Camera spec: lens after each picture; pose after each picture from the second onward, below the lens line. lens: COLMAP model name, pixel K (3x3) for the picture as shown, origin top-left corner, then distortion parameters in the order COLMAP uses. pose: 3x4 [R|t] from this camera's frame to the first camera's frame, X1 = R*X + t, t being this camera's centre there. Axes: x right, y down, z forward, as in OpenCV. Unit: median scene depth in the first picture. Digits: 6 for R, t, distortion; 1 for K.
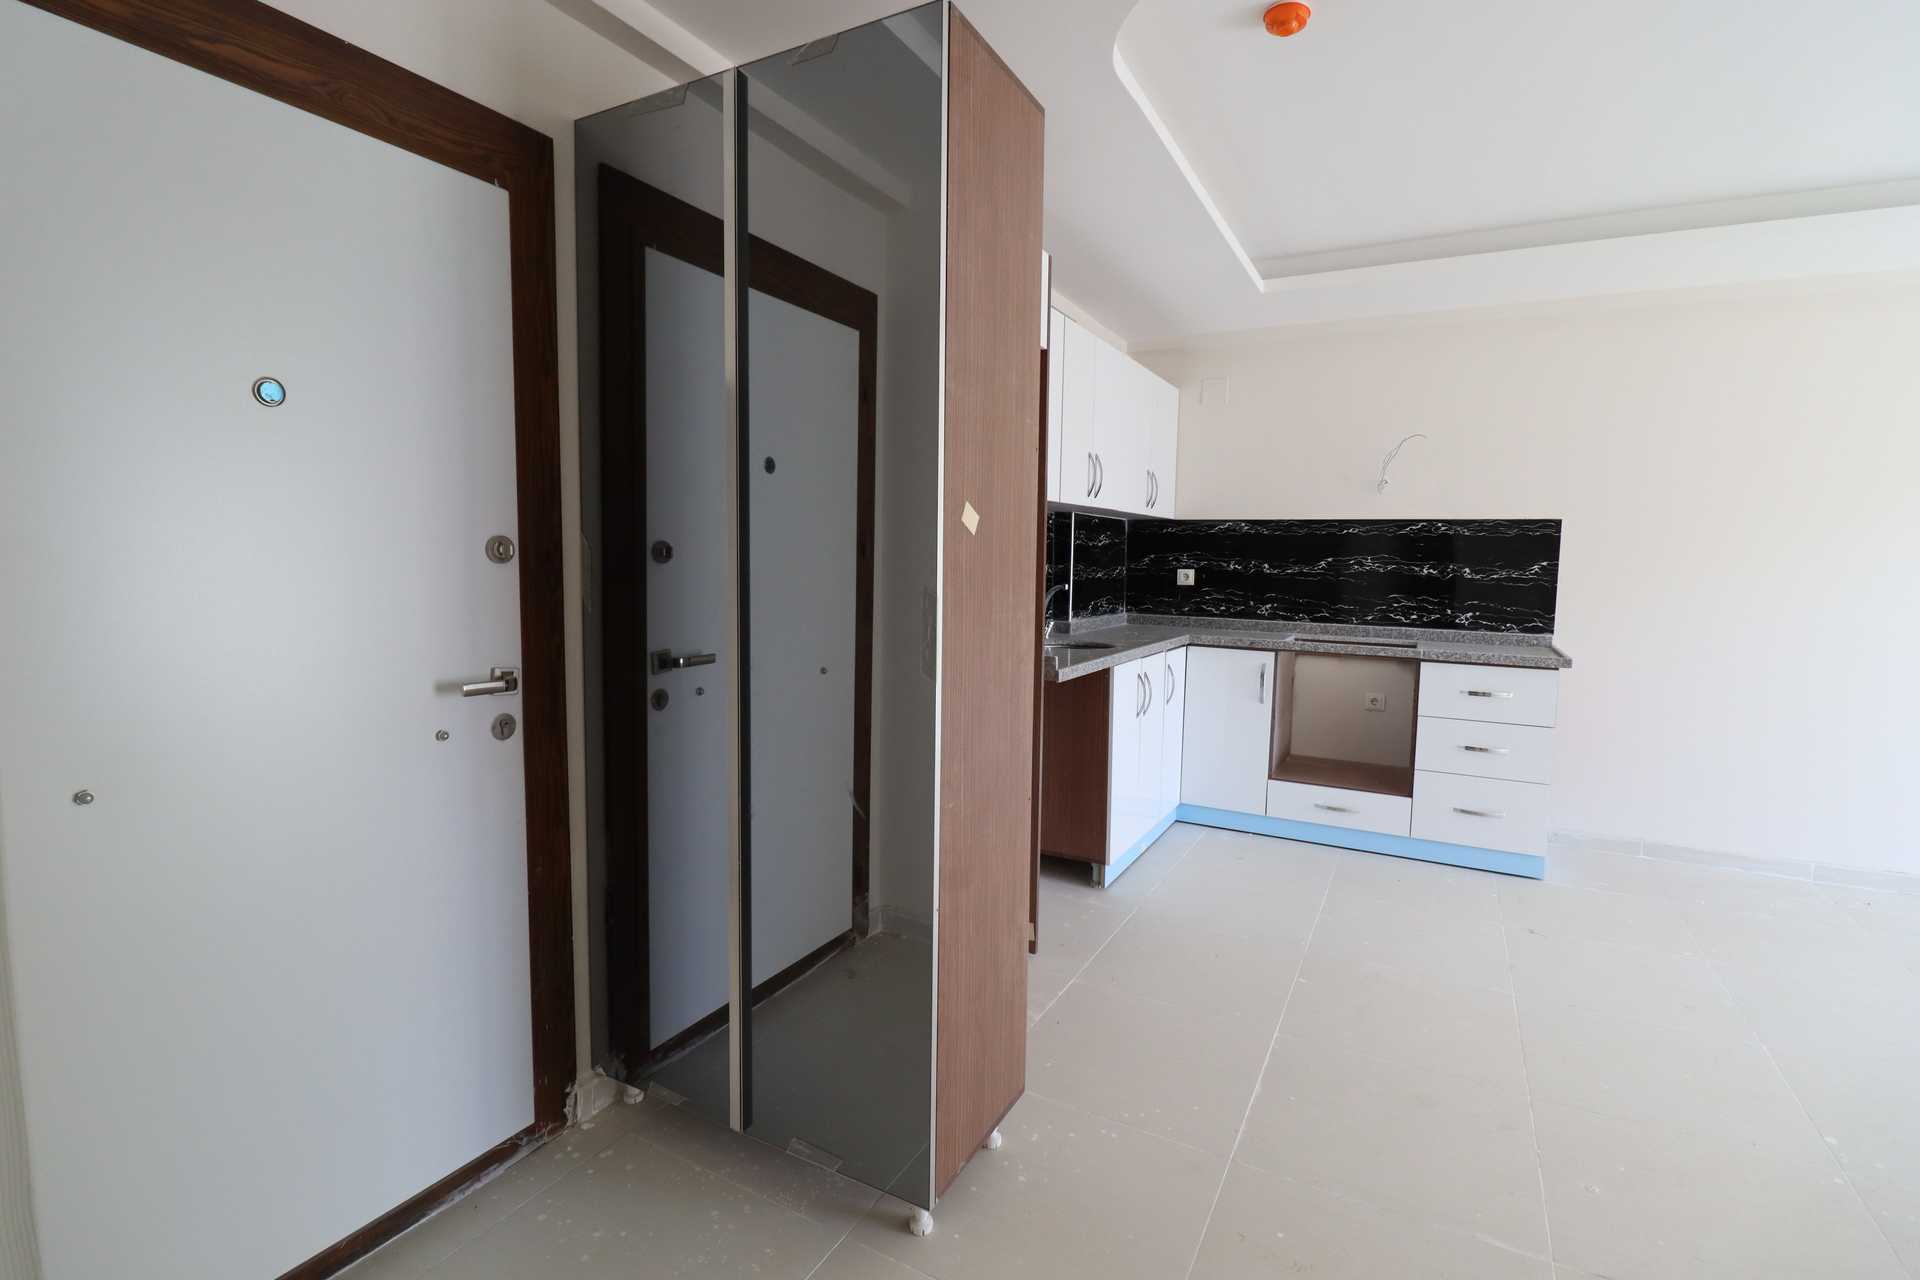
lens RADIAL K [[883.3, 0, 956.6], [0, 883.3, 627.8], [0, 0, 1]] dist [0.001130, -0.013860]
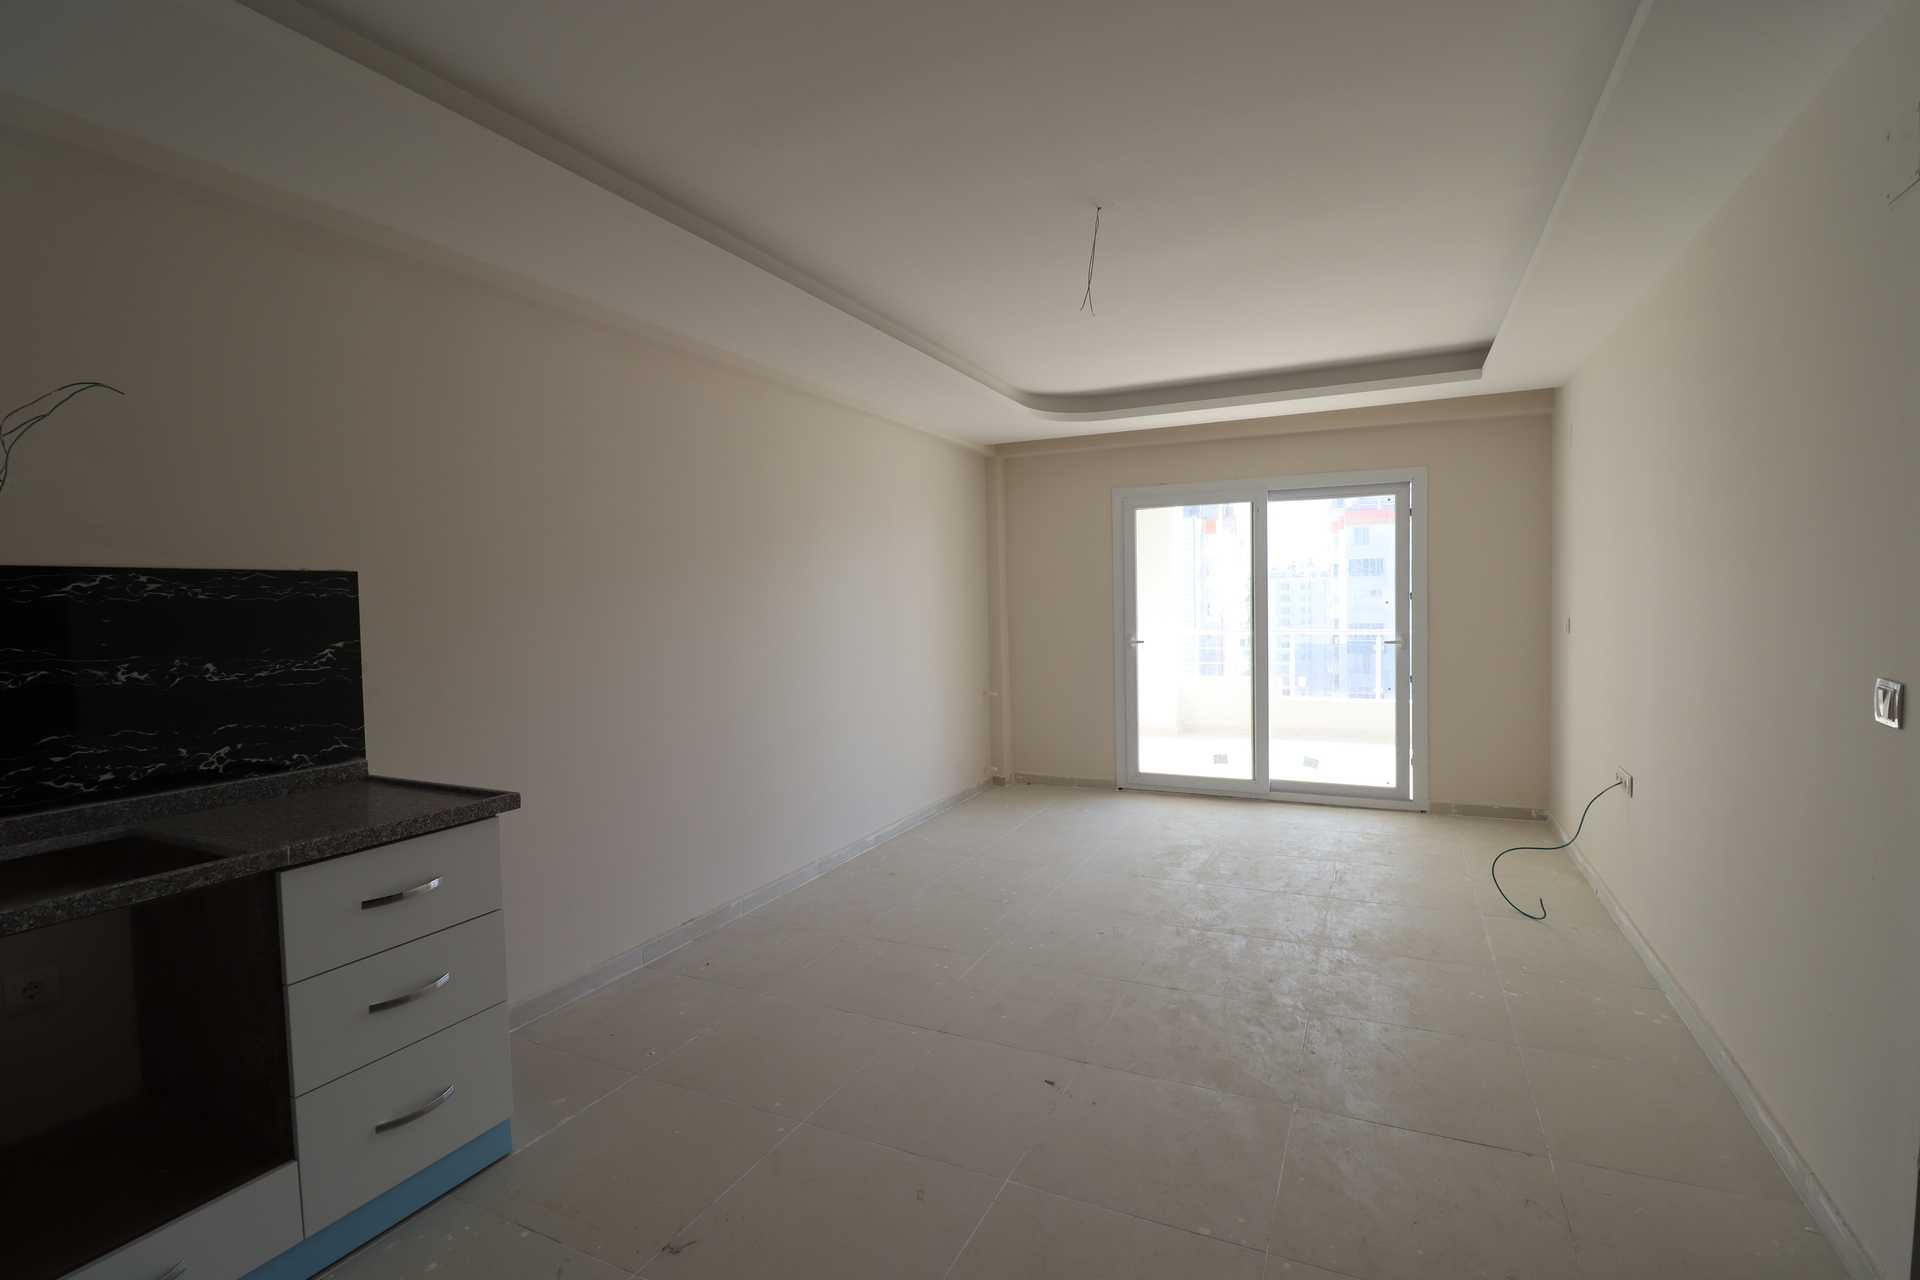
lens RADIAL K [[883.3, 0, 956.6], [0, 883.3, 627.8], [0, 0, 1]] dist [0.001130, -0.013860]
pose [[-0.053629, -0.049194, 0.997348, 0.042971], [0.102791, 0.993208, 0.054517, -0.071230], [-0.993256, 0.105442, -0.048208, 0.588383]]
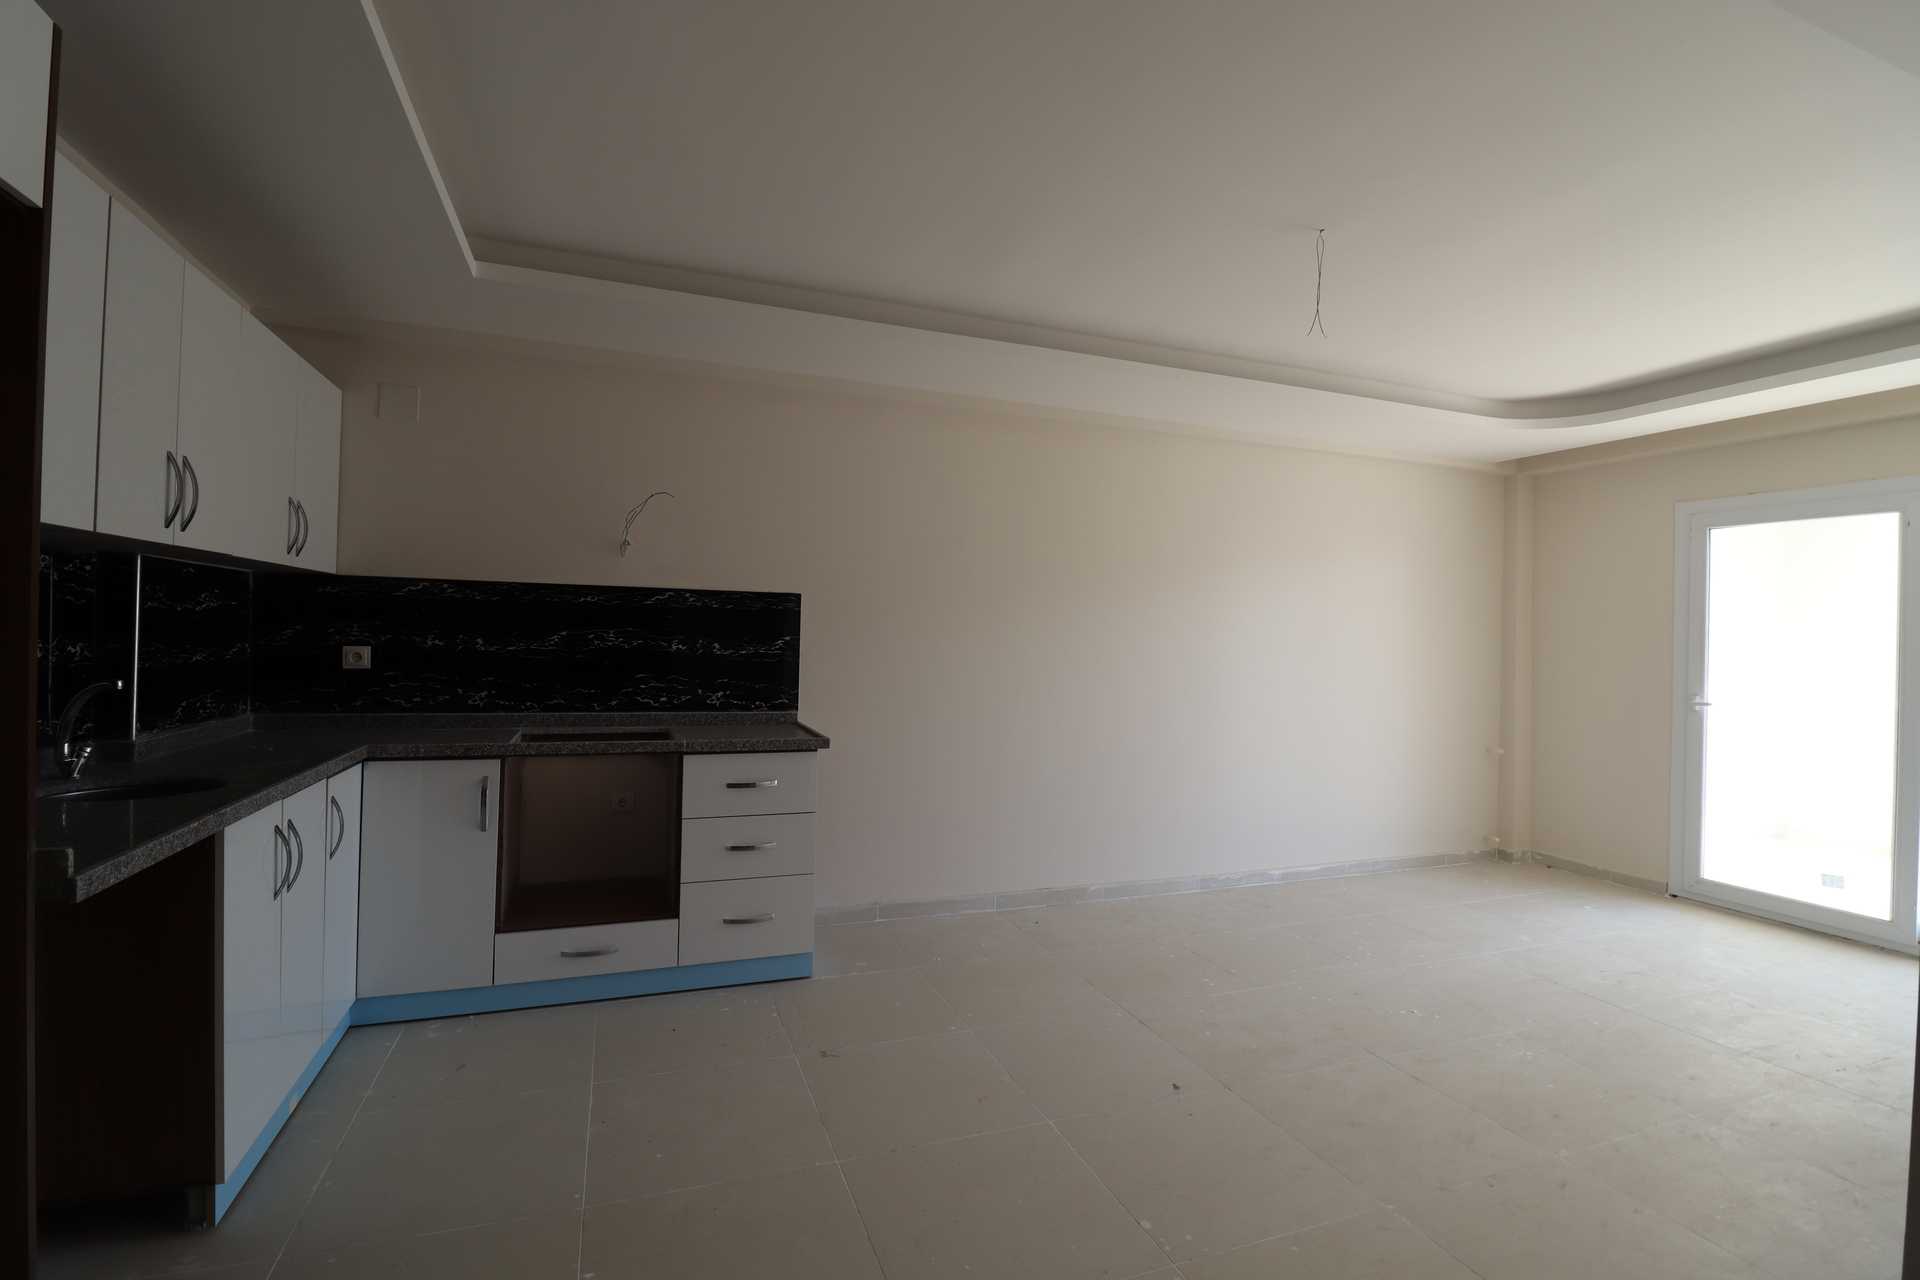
lens RADIAL K [[883.3, 0, 956.6], [0, 883.3, 627.8], [0, 0, 1]] dist [0.001130, -0.013860]
pose [[0.651209, 0.004813, 0.758883, 0.045259], [0.050337, 0.997504, -0.049522, -0.025748], [-0.757227, 0.070449, 0.649341, 0.214926]]
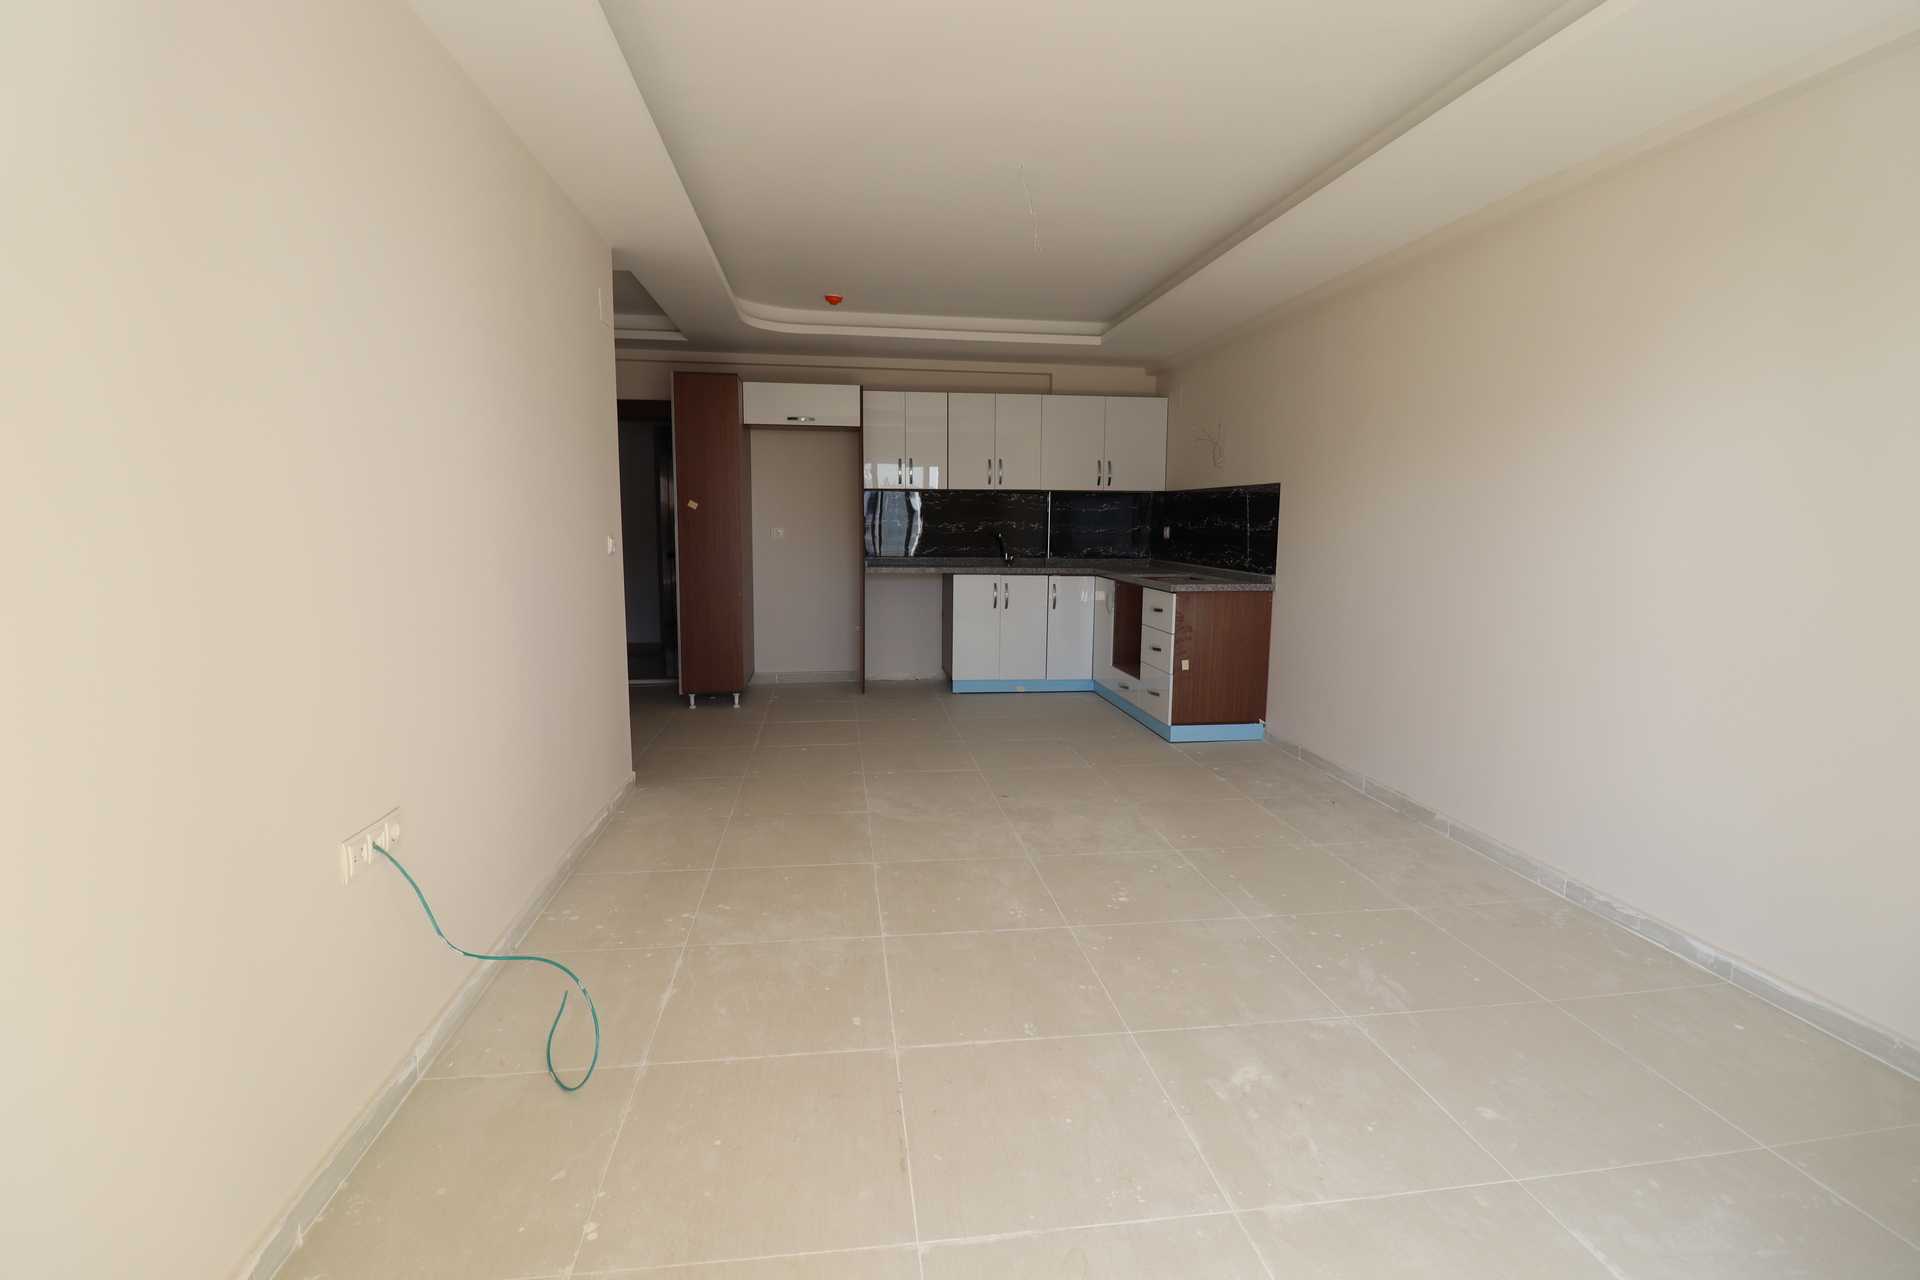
lens RADIAL K [[883.3, 0, 956.6], [0, 883.3, 627.8], [0, 0, 1]] dist [0.001130, -0.013860]
pose [[0.593725, 0.085137, -0.800151, 1.370306], [-0.064236, 0.996228, 0.058336, 0.036750], [0.802100, 0.016763, 0.596955, -0.105709]]
